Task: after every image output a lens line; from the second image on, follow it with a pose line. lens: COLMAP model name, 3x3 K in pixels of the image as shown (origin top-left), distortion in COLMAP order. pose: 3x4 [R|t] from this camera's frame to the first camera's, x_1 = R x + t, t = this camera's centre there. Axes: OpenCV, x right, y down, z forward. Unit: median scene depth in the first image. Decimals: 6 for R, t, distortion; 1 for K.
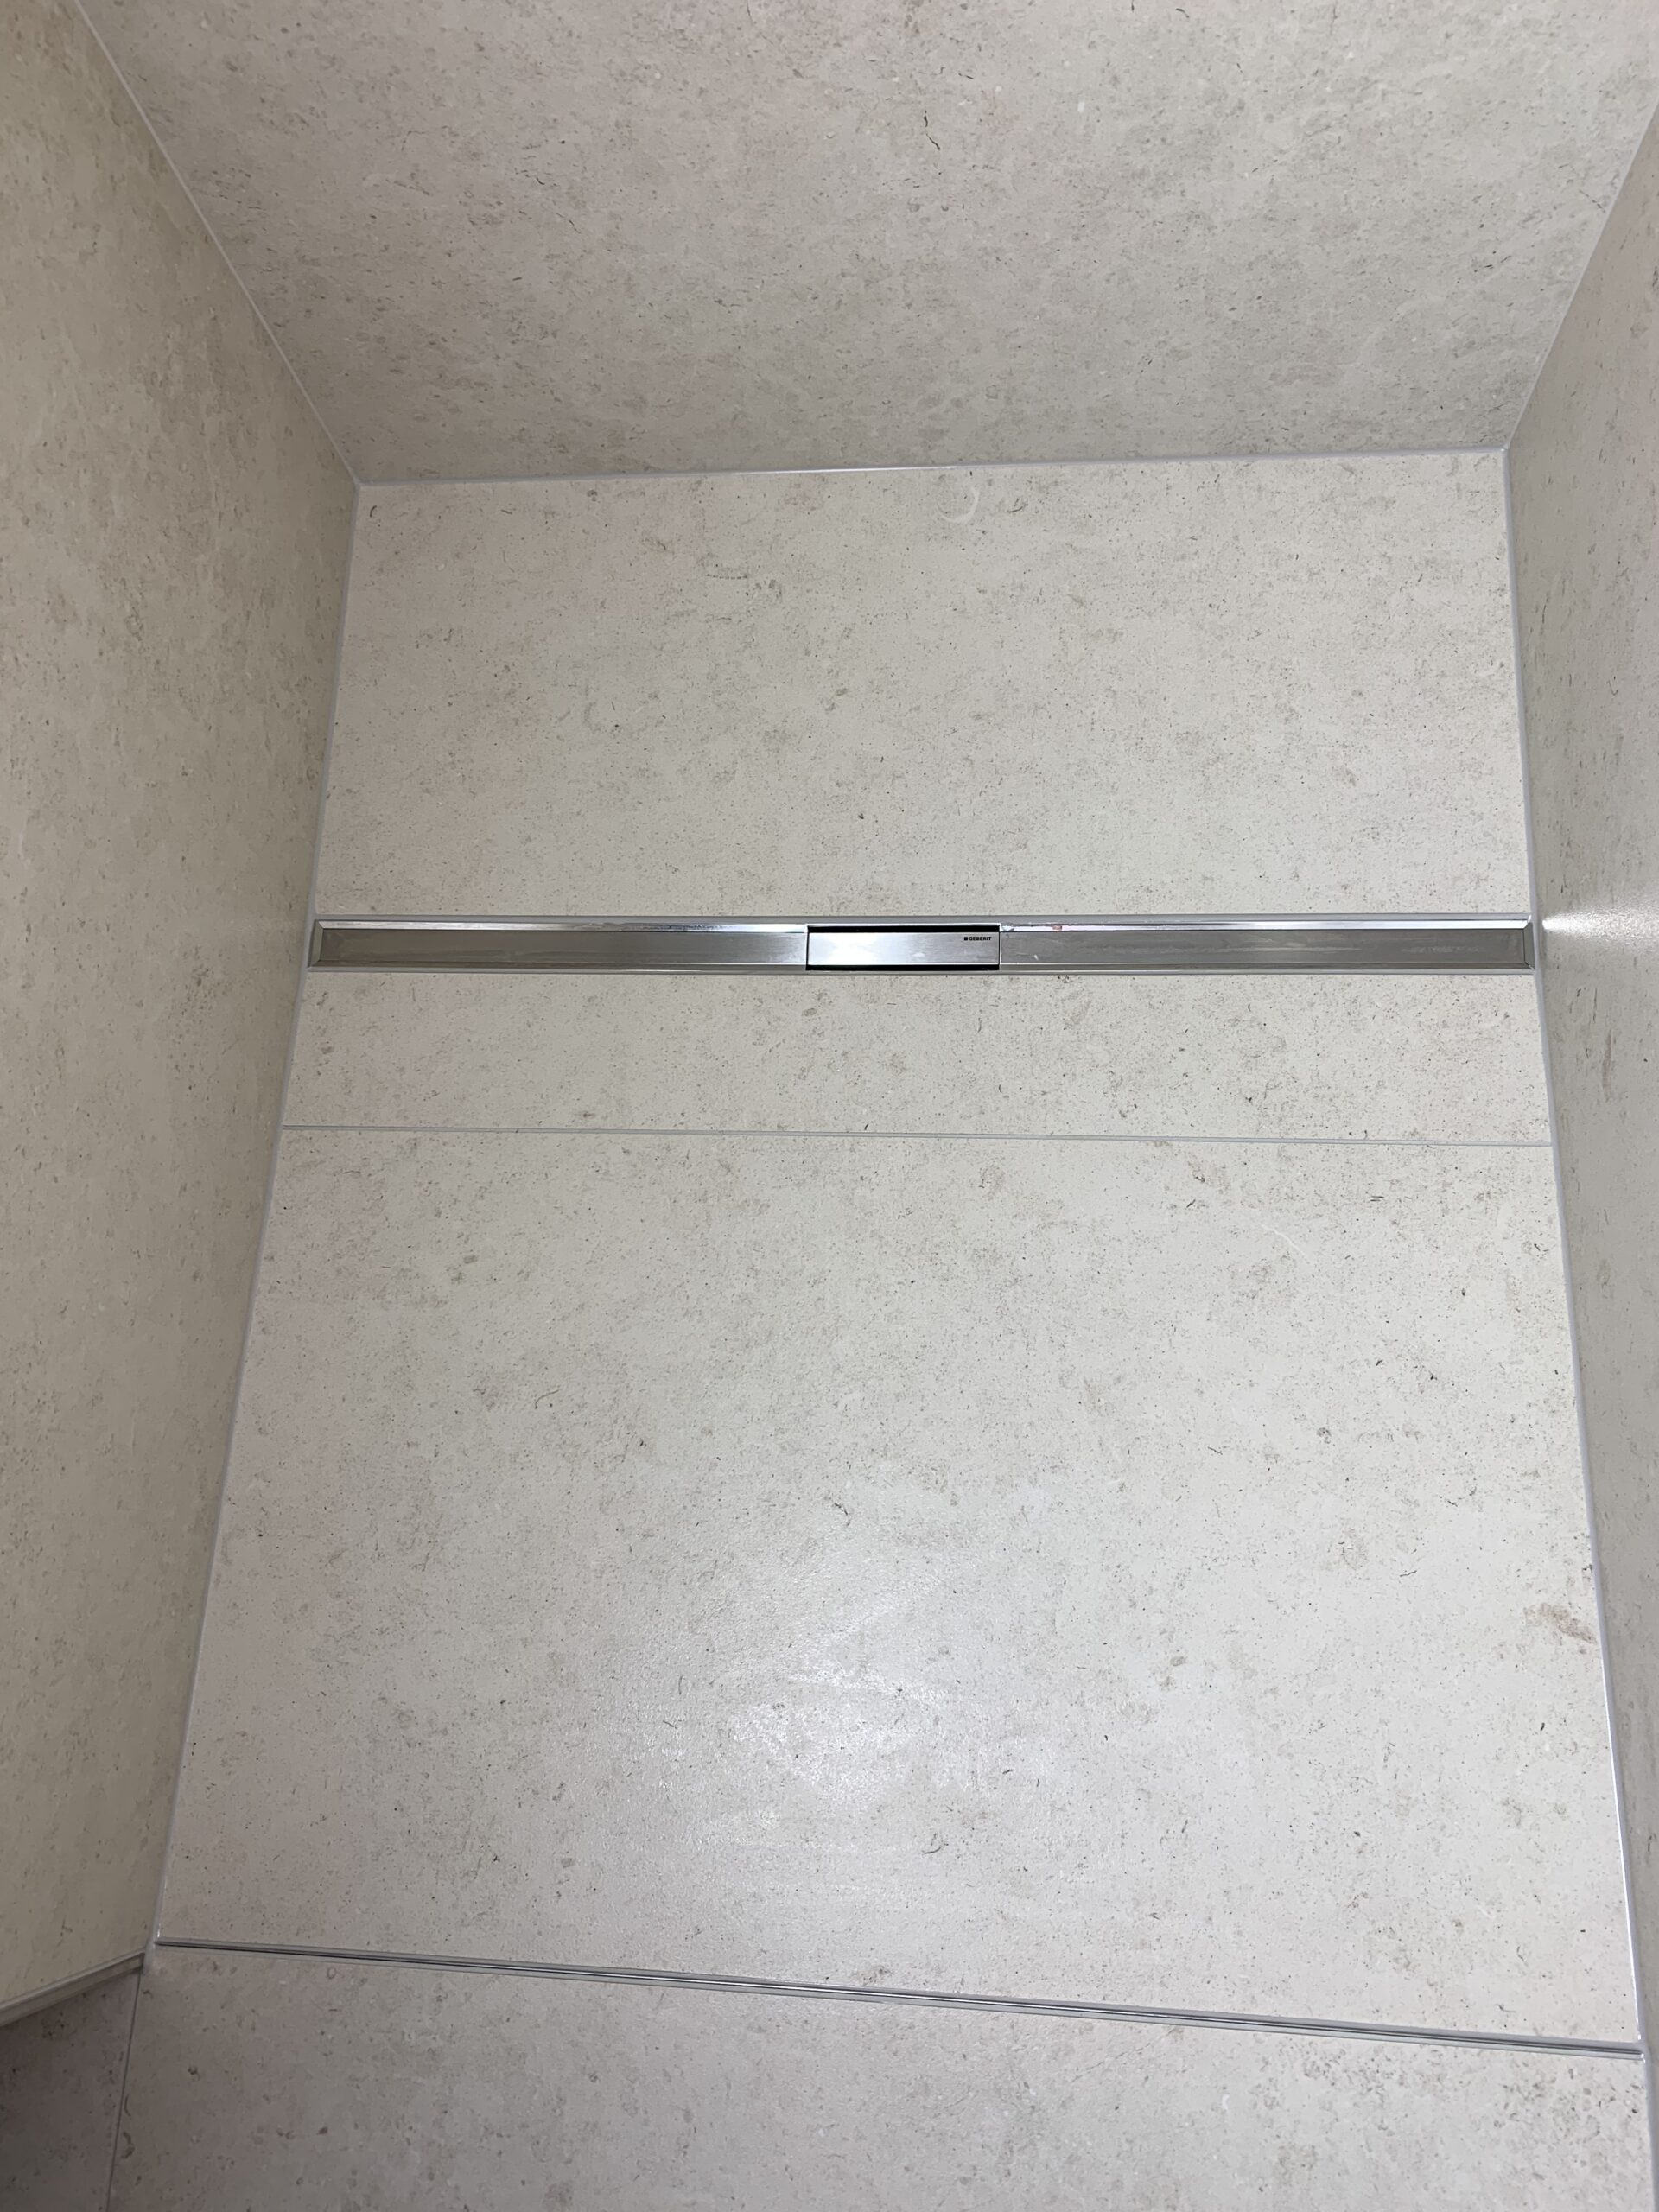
lens RADIAL K [[1631.8, 0, 836.6], [0, 1631.8, 994.0], [0, 0, 1]] dist [0.041969, -0.057782]
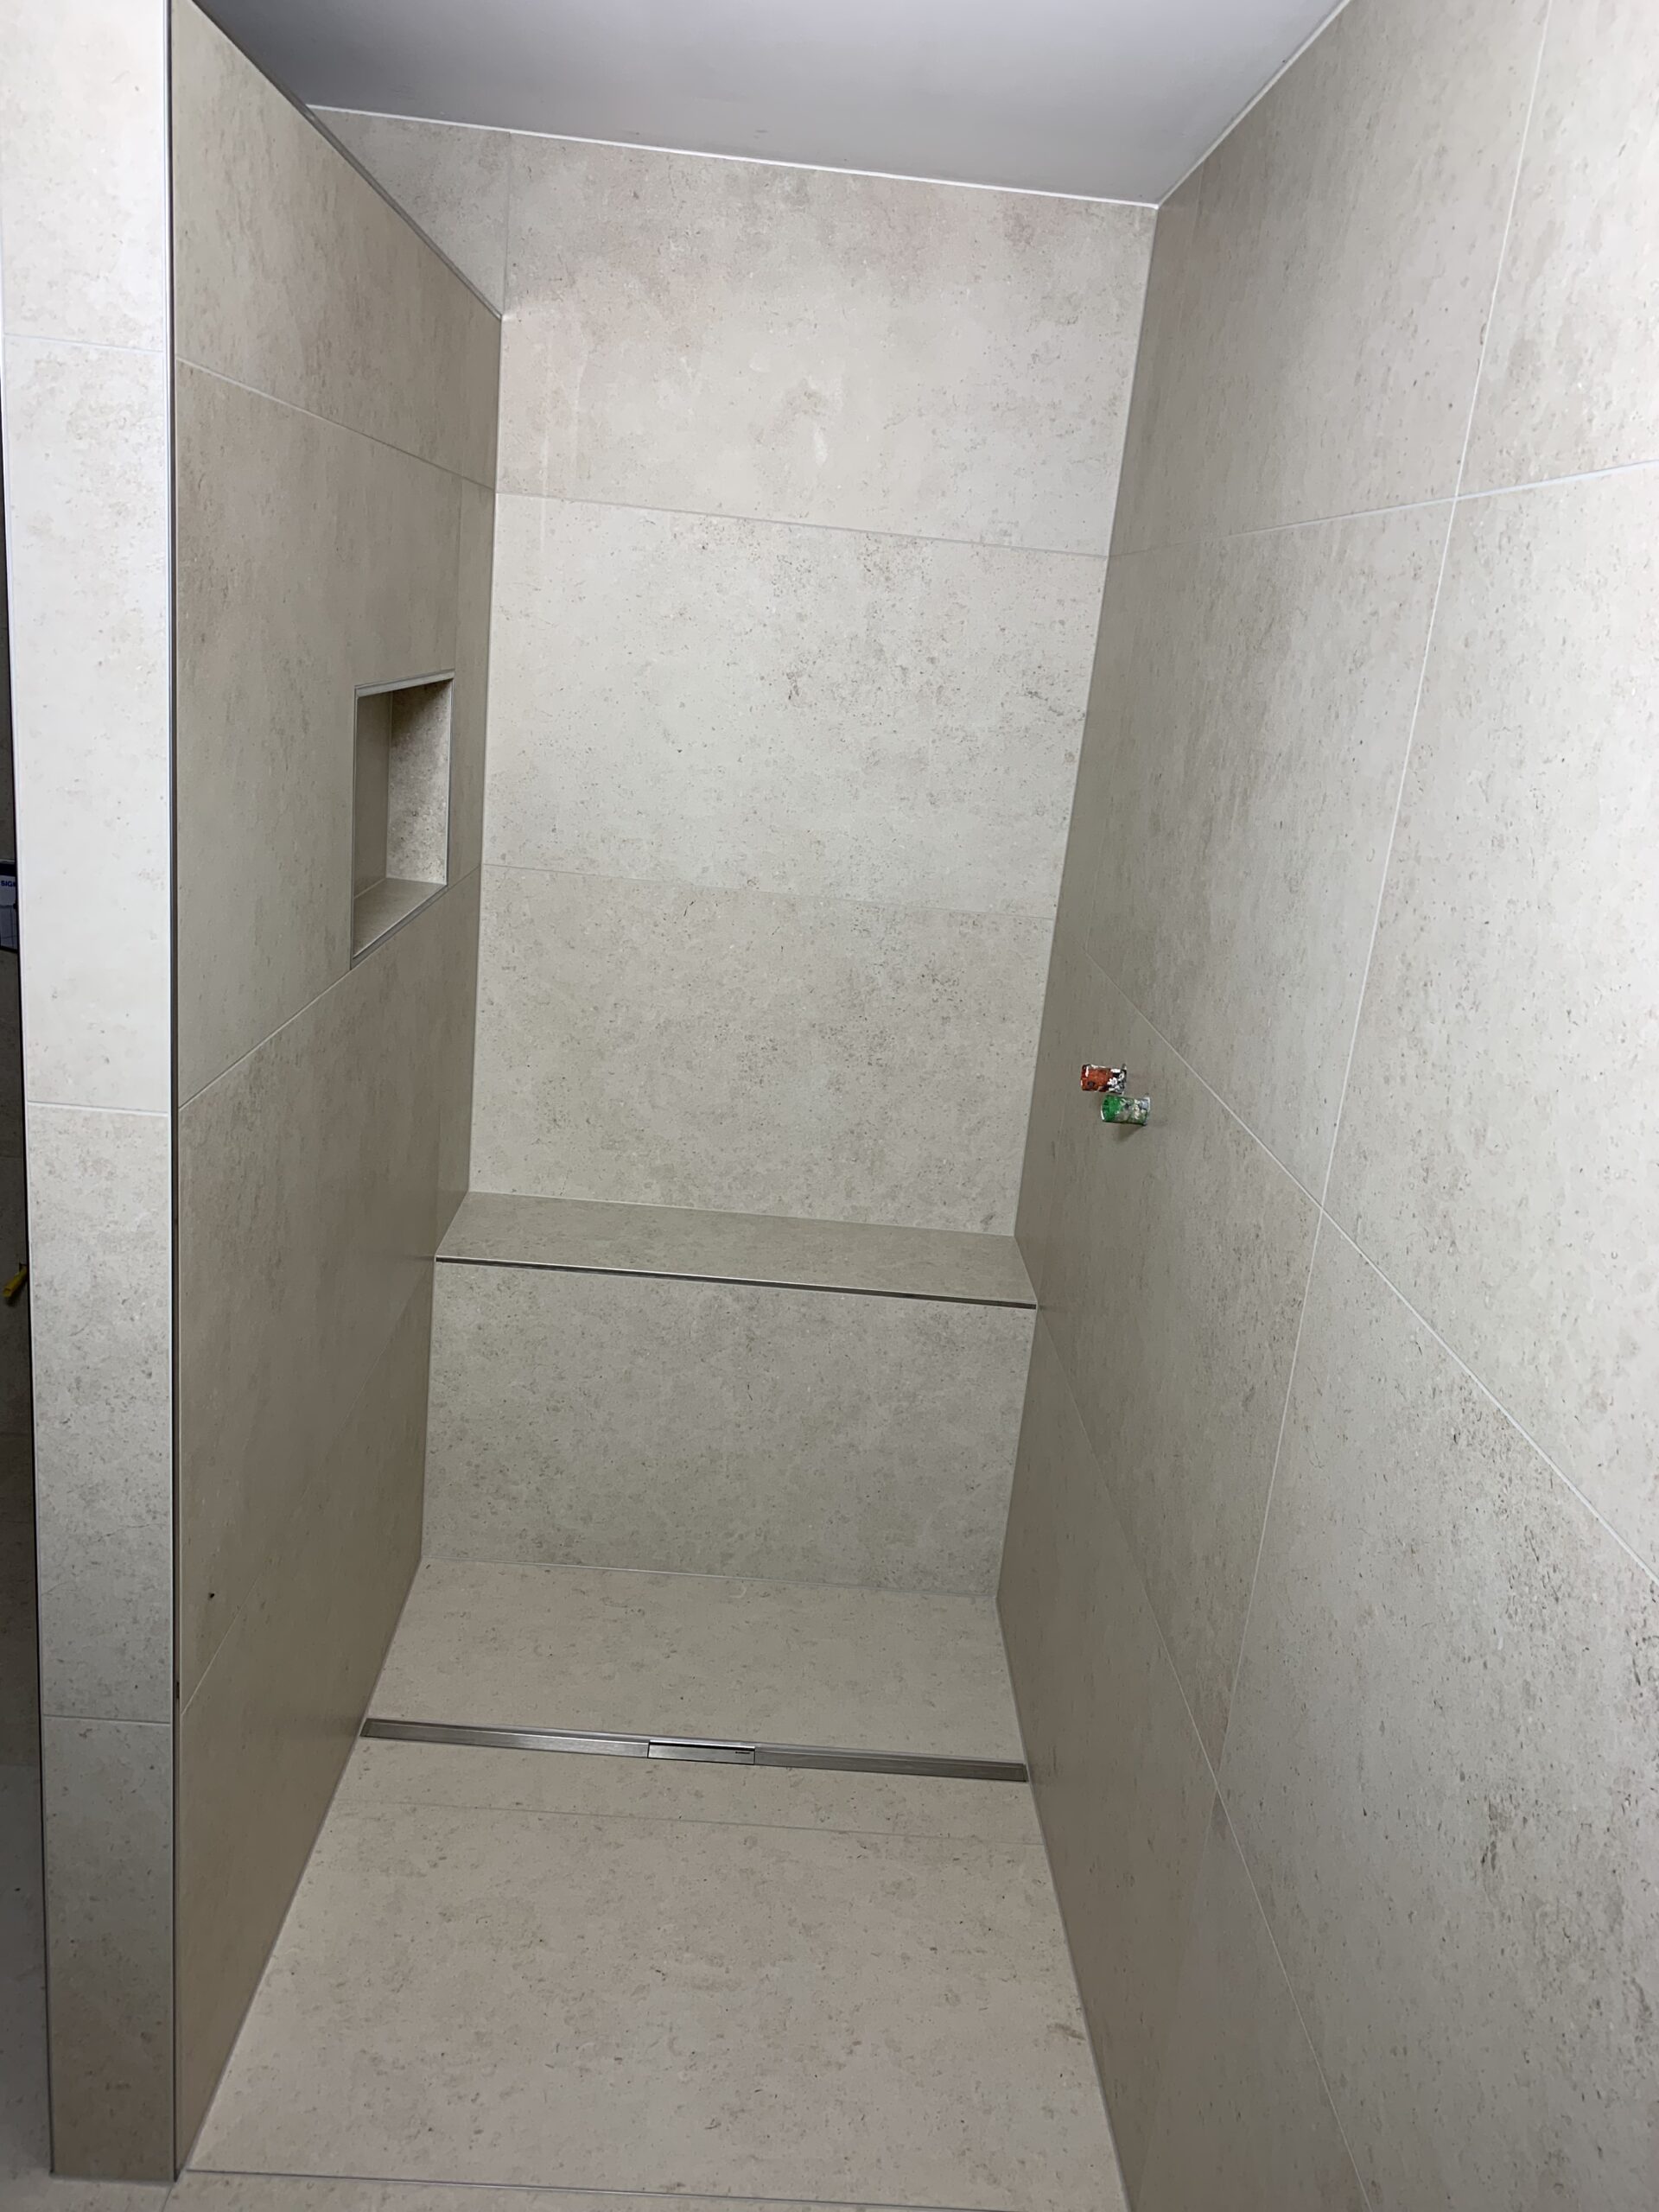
lens RADIAL K [[1698.4, 0, 829.5], [0, 1698.4, 1106.0], [0, 0, 1]] dist [0.010659, -0.003457]
pose [[0.976689, 0.177357, 0.120926, -0.194711], [0.006368, 0.539154, -0.842183, 1.292304], [-0.214565, 0.823321, 0.525457, -0.683324]]
